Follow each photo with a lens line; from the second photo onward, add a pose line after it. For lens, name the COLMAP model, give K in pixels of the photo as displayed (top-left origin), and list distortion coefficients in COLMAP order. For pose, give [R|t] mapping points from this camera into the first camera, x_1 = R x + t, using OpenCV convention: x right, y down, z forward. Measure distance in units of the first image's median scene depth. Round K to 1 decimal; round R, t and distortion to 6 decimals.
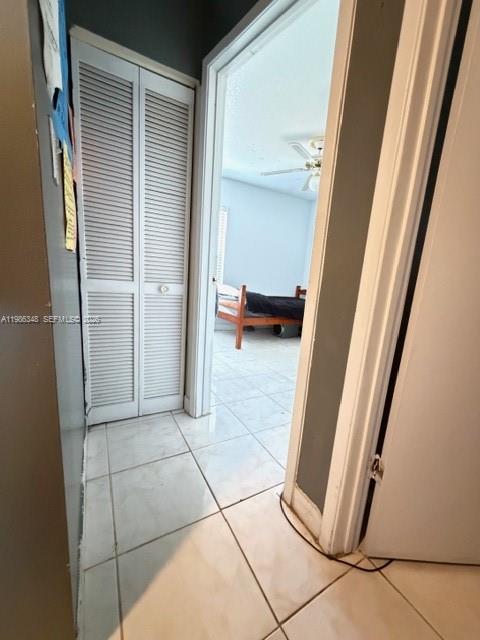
lens RADIAL K [[254.2, 0, 239.2], [0, 254.2, 318.2], [0, 0, 1]] dist [-0.000129, -0.000064]
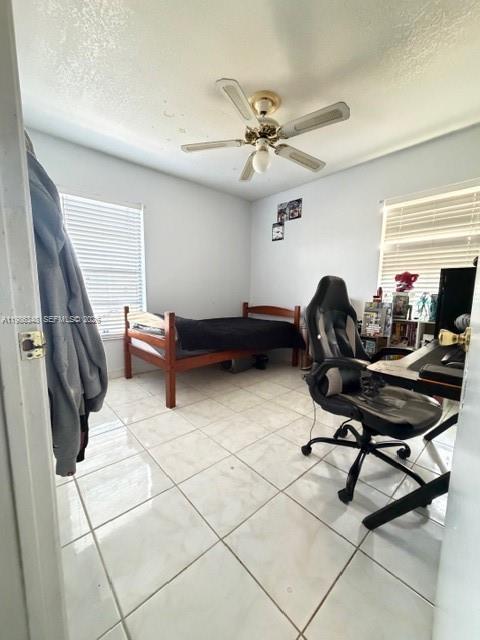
lens RADIAL K [[254.2, 0, 239.2], [0, 254.2, 318.2], [0, 0, 1]] dist [-0.000129, -0.000064]
pose [[0.972384, -0.085032, 0.217347, 0.043301], [0.097836, 0.994004, -0.048827, -0.060584], [-0.211892, 0.068743, 0.974872, 0.308352]]
